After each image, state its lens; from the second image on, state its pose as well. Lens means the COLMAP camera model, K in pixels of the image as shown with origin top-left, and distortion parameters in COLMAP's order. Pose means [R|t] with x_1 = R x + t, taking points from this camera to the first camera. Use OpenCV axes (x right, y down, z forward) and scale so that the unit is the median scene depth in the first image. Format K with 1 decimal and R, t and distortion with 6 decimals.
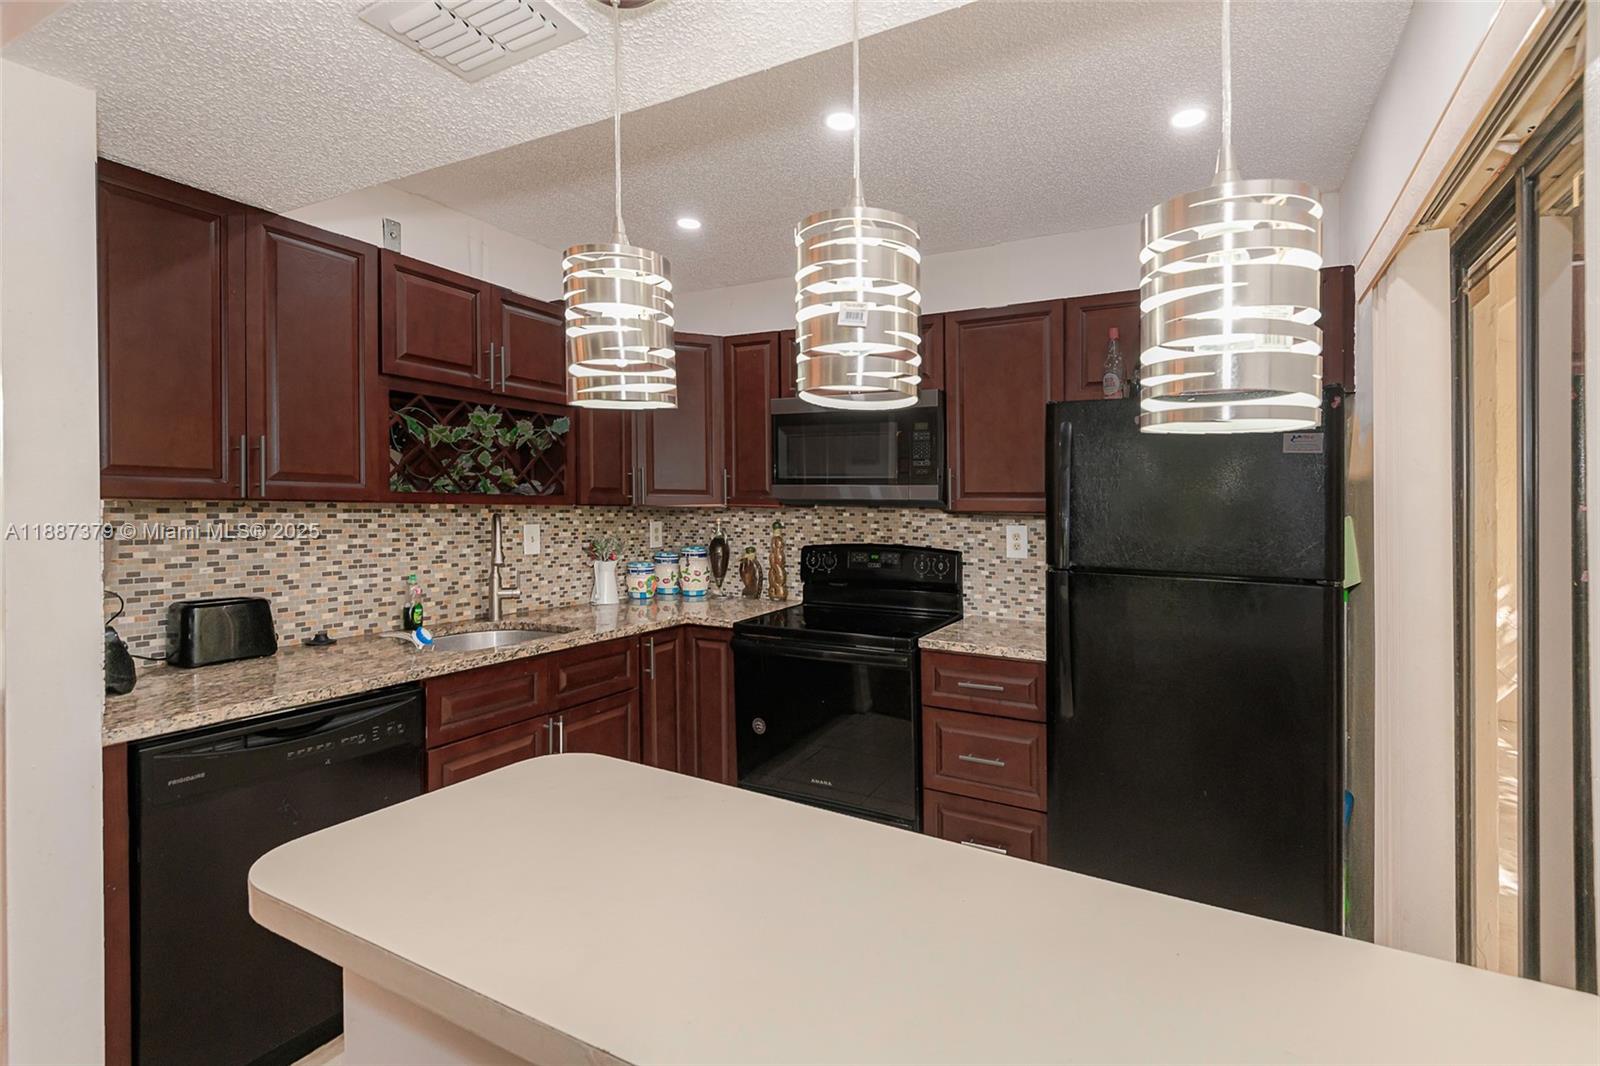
lens RADIAL K [[741.0, 0, 843.7], [0, 741.0, 520.1], [0, 0, 1]] dist [0.004618, -0.001127]
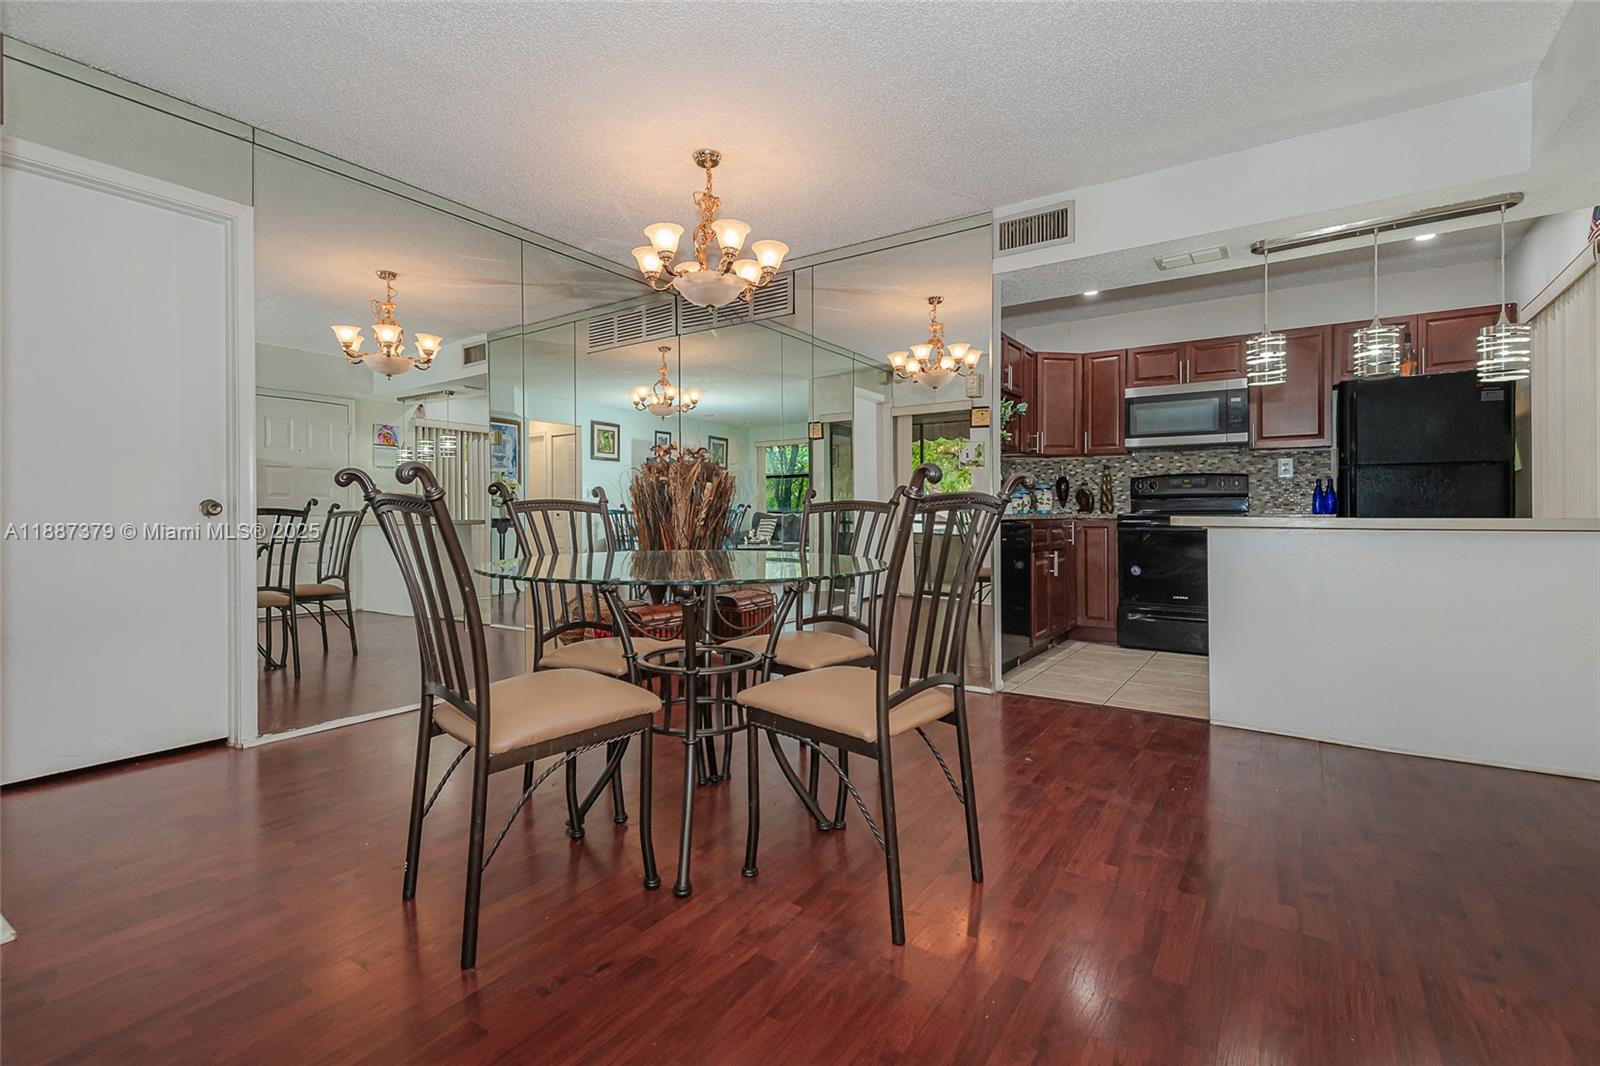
lens RADIAL K [[741.0, 0, 778.2], [0, 741.0, 519.9], [0, 0, 1]] dist [0.004618, -0.001127]
pose [[0.988223, -0.013242, -0.152448, -0.711412], [0.012386, 0.999902, -0.006565, 0.158940], [0.152520, 0.004599, 0.988290, -0.925328]]
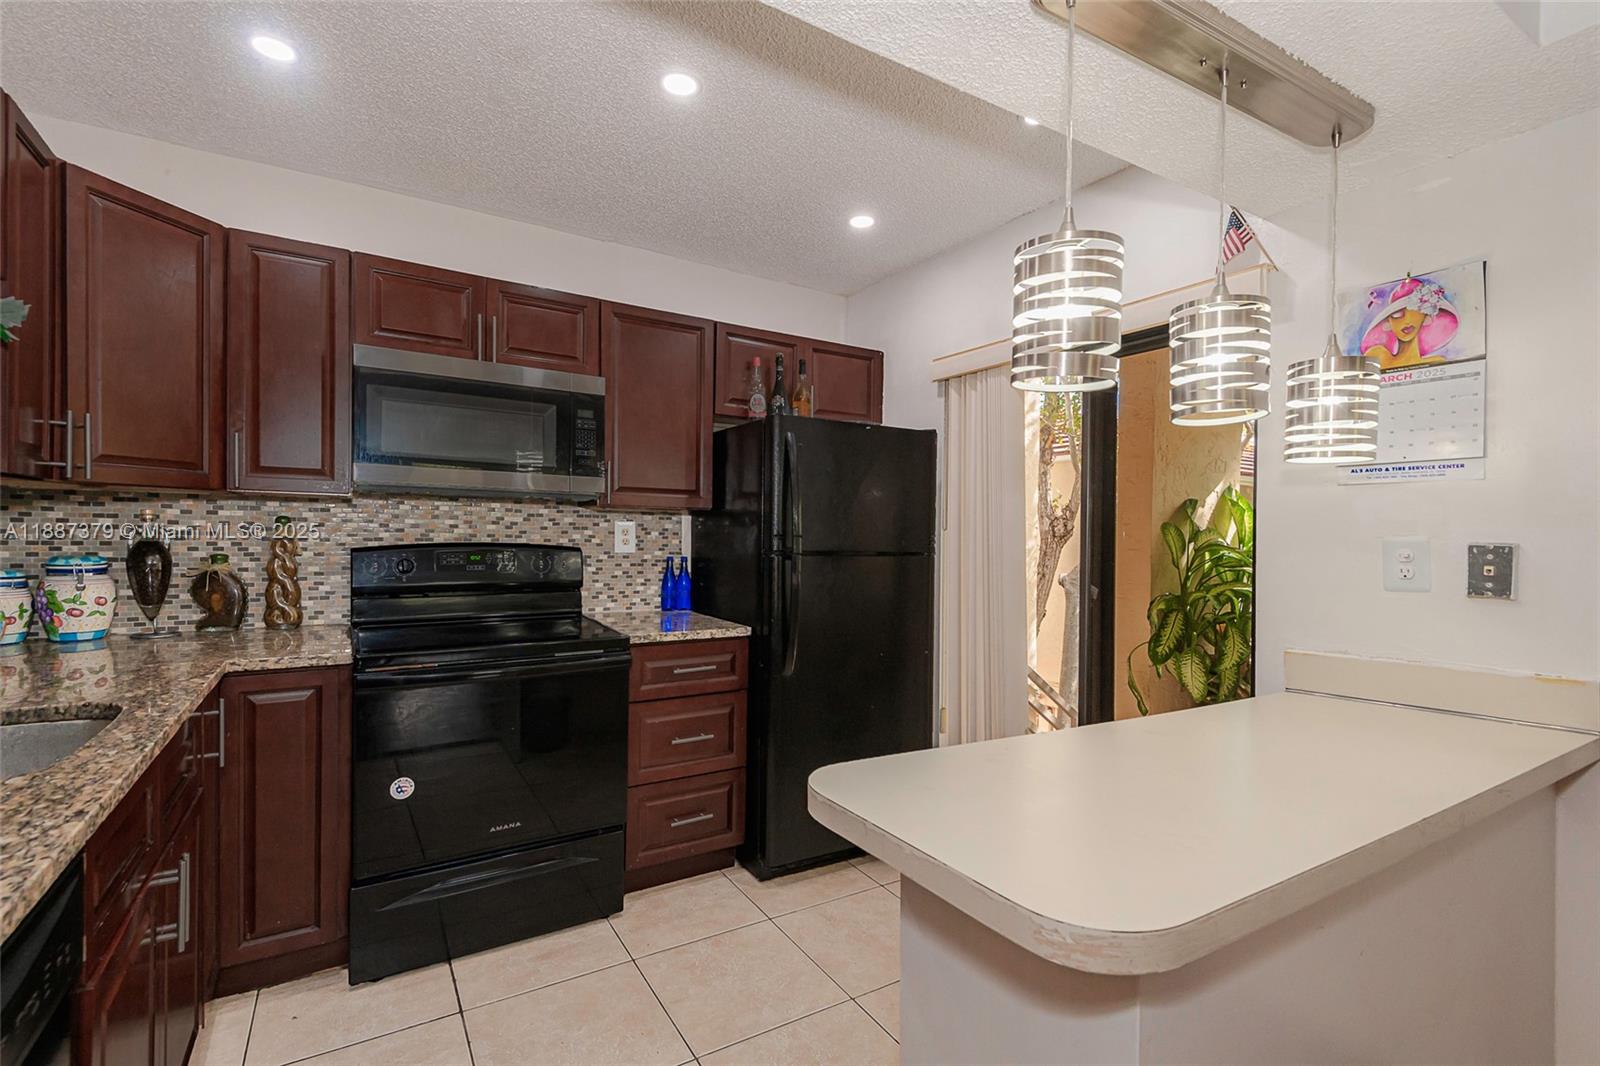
lens RADIAL K [[718.9, 0, 822.4], [0, 718.9, 538.3], [0, 0, 1]] dist [0.013546, -0.004374]
pose [[0.520932, -0.011955, 0.853515, -0.521219], [0.003908, 0.999925, 0.011620, 0.022542], [-0.853589, -0.002718, 0.520939, 0.266277]]
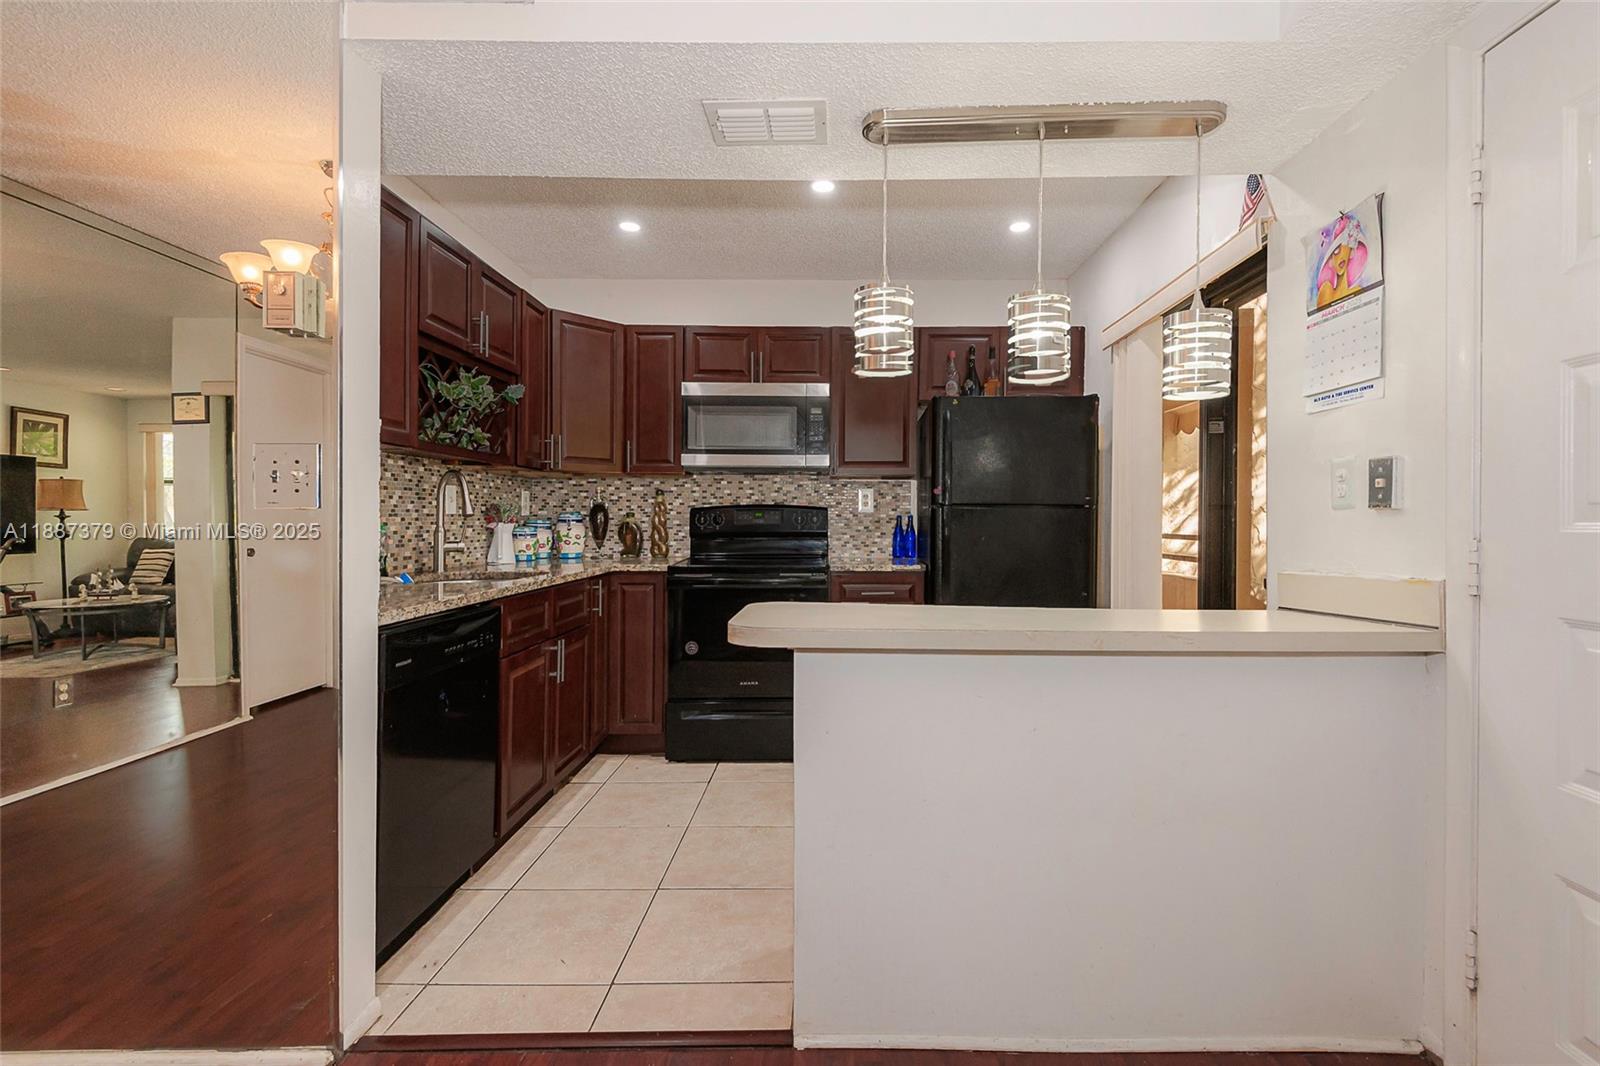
lens RADIAL K [[741.0, 0, 838.6], [0, 741.0, 519.7], [0, 0, 1]] dist [0.004618, -0.001127]
pose [[0.896062, -0.009838, 0.443821, -0.449711], [0.014970, 0.999855, -0.008062, 0.080842], [-0.443677, 0.013868, 0.896079, -0.202438]]
